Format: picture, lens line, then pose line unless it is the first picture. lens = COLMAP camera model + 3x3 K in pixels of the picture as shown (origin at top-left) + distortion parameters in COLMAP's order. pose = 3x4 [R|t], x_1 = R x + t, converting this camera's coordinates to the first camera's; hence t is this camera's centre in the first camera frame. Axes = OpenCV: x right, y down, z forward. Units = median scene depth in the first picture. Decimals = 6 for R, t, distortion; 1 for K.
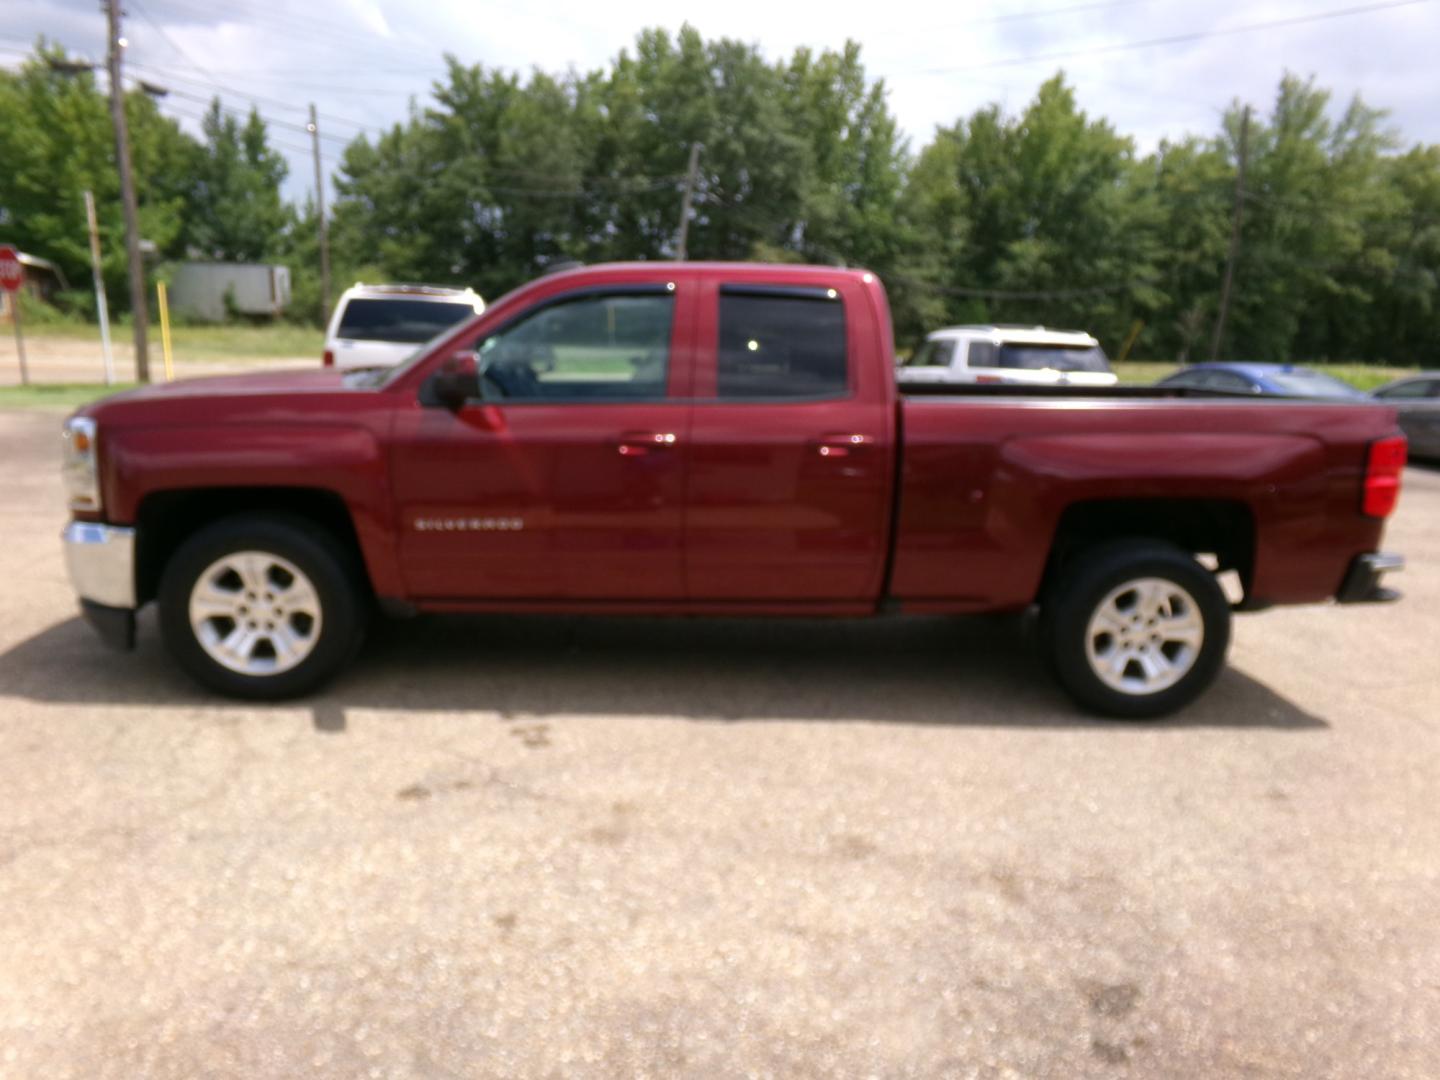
lens RADIAL K [[979.0, 0, 725.6], [0, 979.0, 544.3], [0, 0, 1]] dist [0.001091, 0.027835]
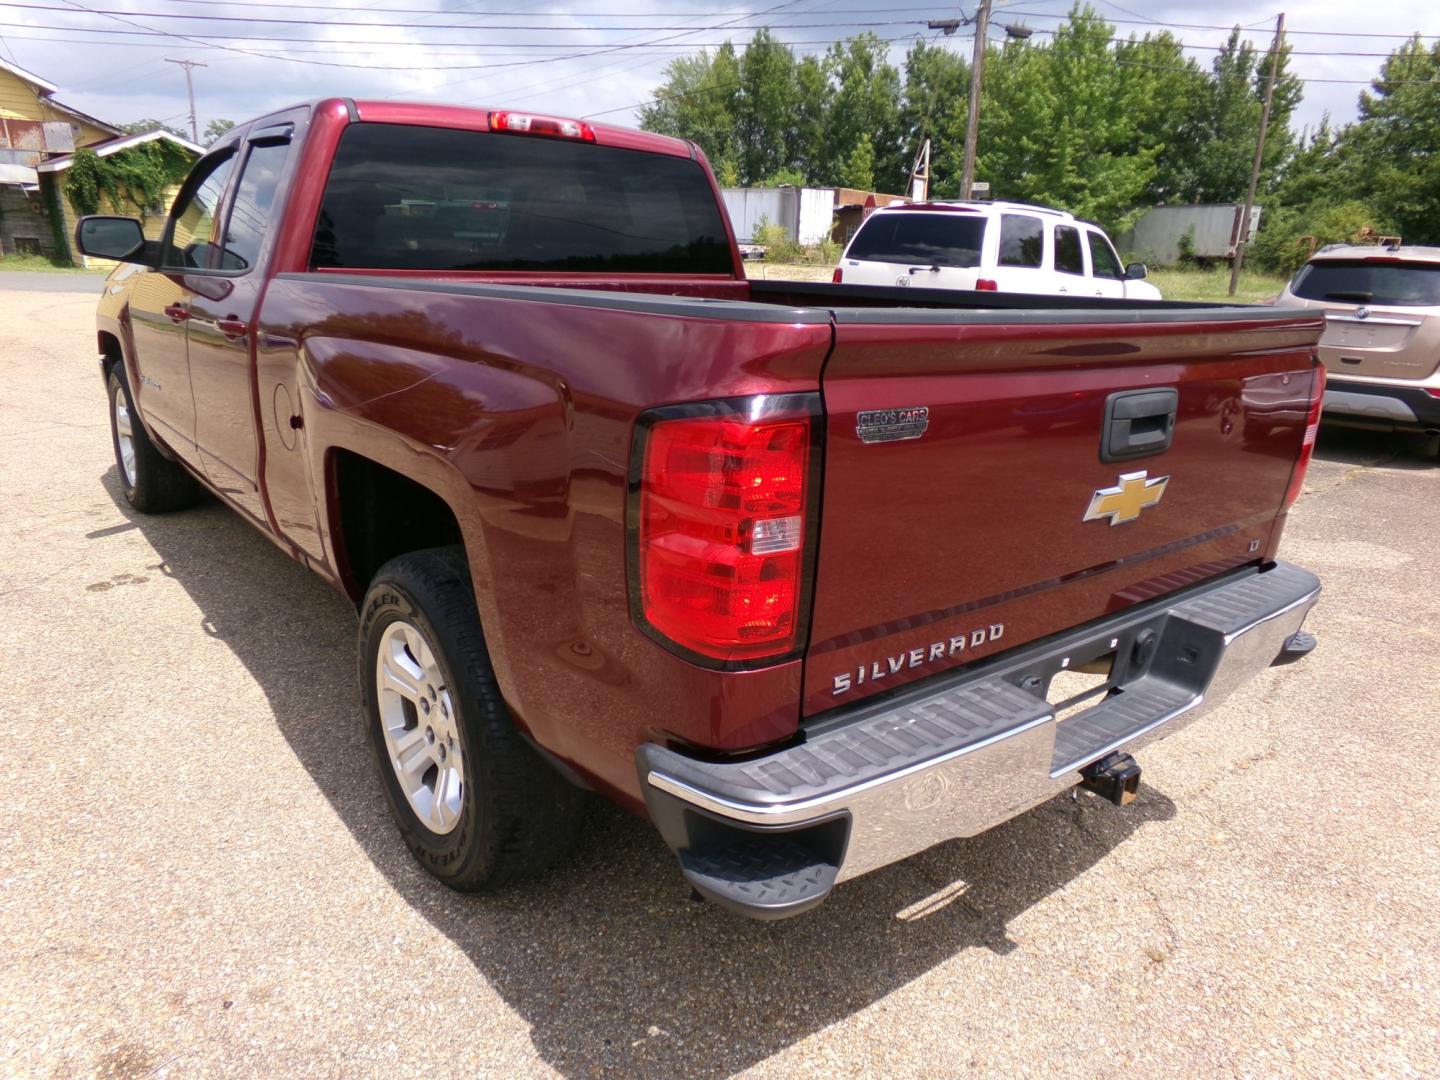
lens RADIAL K [[984.1, 0, 687.6], [0, 984.1, 540.1], [0, 0, 1]] dist [0.004175, 0.032825]
pose [[0.582275, 0.220407, -0.782545, 0.083494], [-0.186316, 0.973109, 0.135446, -0.009287], [0.791354, 0.066934, 0.607682, 0.069766]]
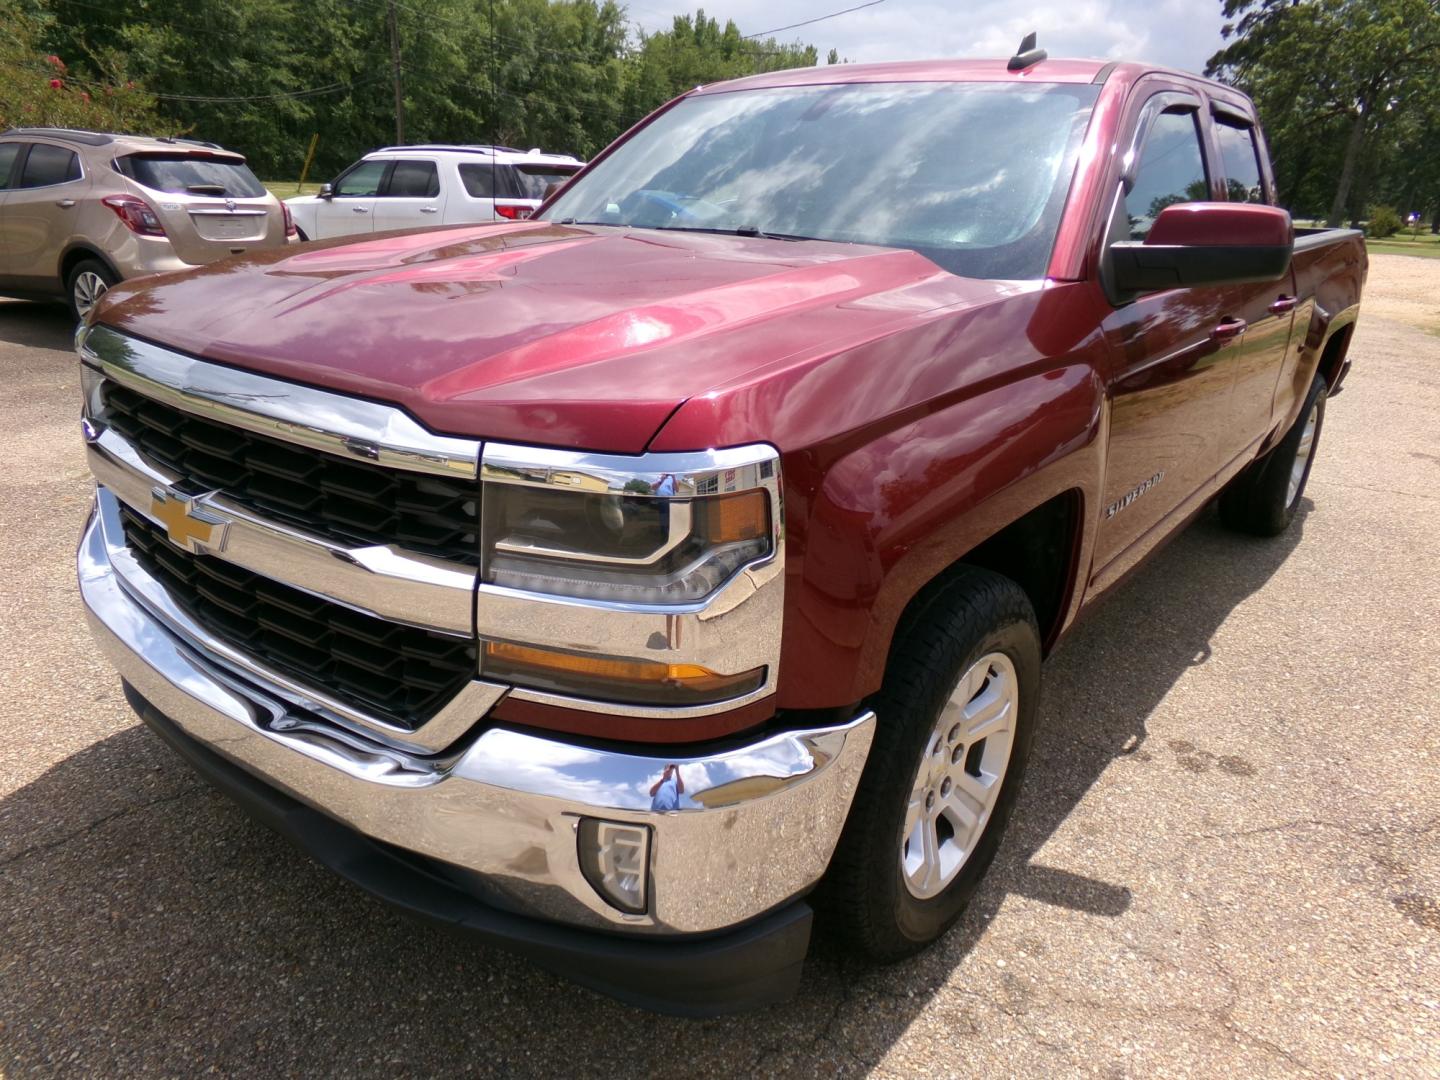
lens RADIAL K [[990.0, 0, 720.0], [0, 990.0, 540.0], [0, 0, 1]] dist [-0.044611, 0.039819]
pose [[0.645367, -0.254993, 0.720055, -0.075472], [0.129213, 0.965496, 0.226101, -0.014125], [-0.752864, -0.052878, 0.656048, 0.067611]]
